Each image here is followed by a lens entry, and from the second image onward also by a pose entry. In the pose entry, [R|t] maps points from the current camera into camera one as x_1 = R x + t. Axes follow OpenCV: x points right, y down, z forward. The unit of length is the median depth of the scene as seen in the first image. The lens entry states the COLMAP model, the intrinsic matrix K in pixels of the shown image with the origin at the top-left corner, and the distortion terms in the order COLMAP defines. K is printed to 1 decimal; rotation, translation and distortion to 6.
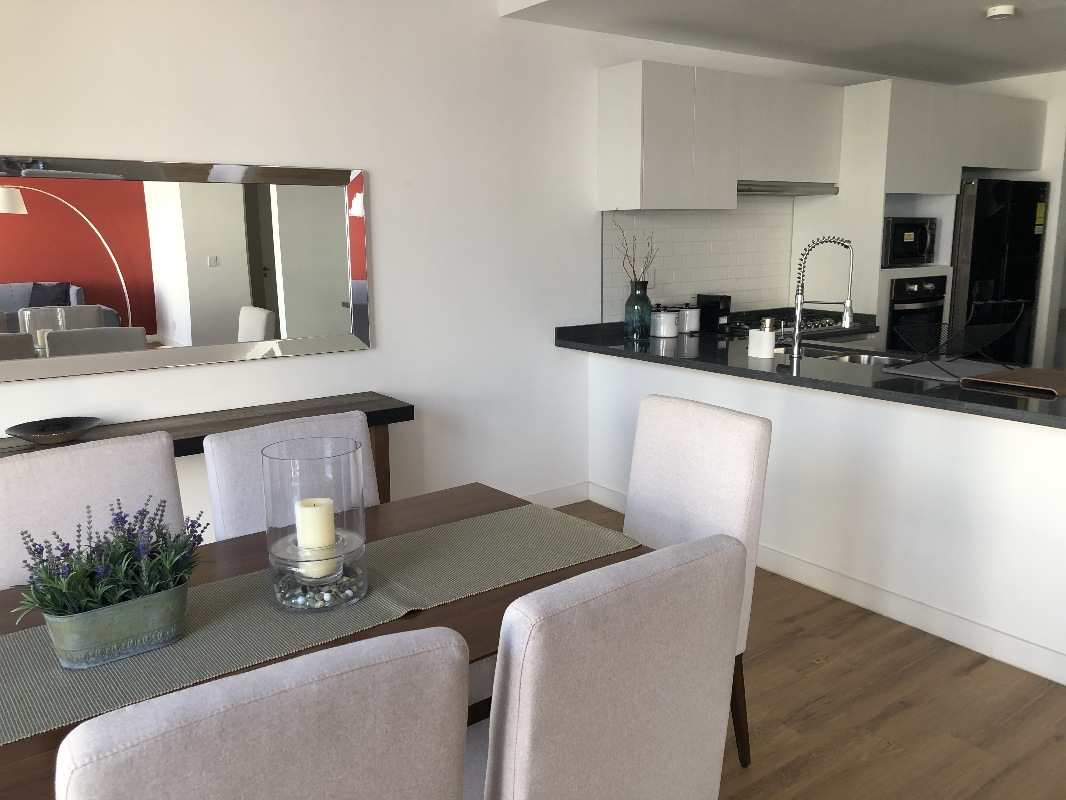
lens RADIAL K [[897.5, 0, 534.2], [0, 897.5, 401.1], [0, 0, 1]] dist [0.021166, 0.002279]
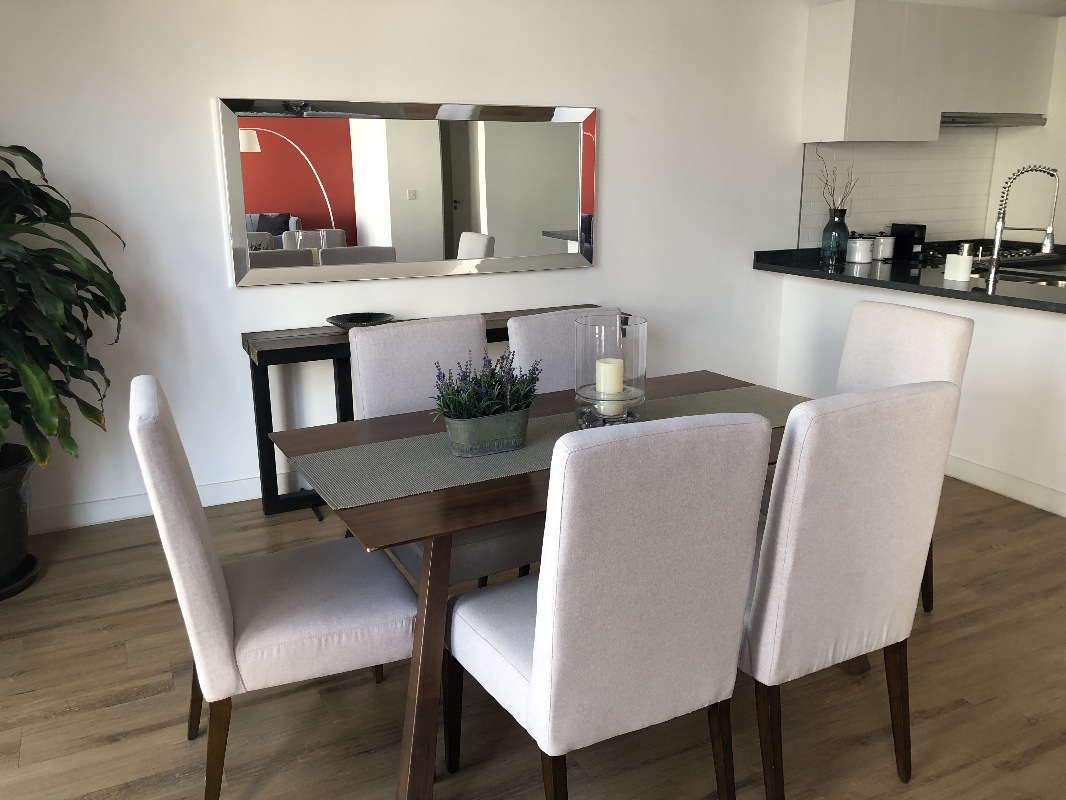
lens RADIAL K [[875.3, 0, 532.7], [0, 875.3, 395.0], [0, 0, 1]] dist [0.011868, 0.006375]
pose [[0.982483, 0.046796, -0.180381, -0.042814], [-0.034522, 0.996907, 0.070598, 0.026841], [0.183127, -0.063134, 0.981060, -0.112211]]
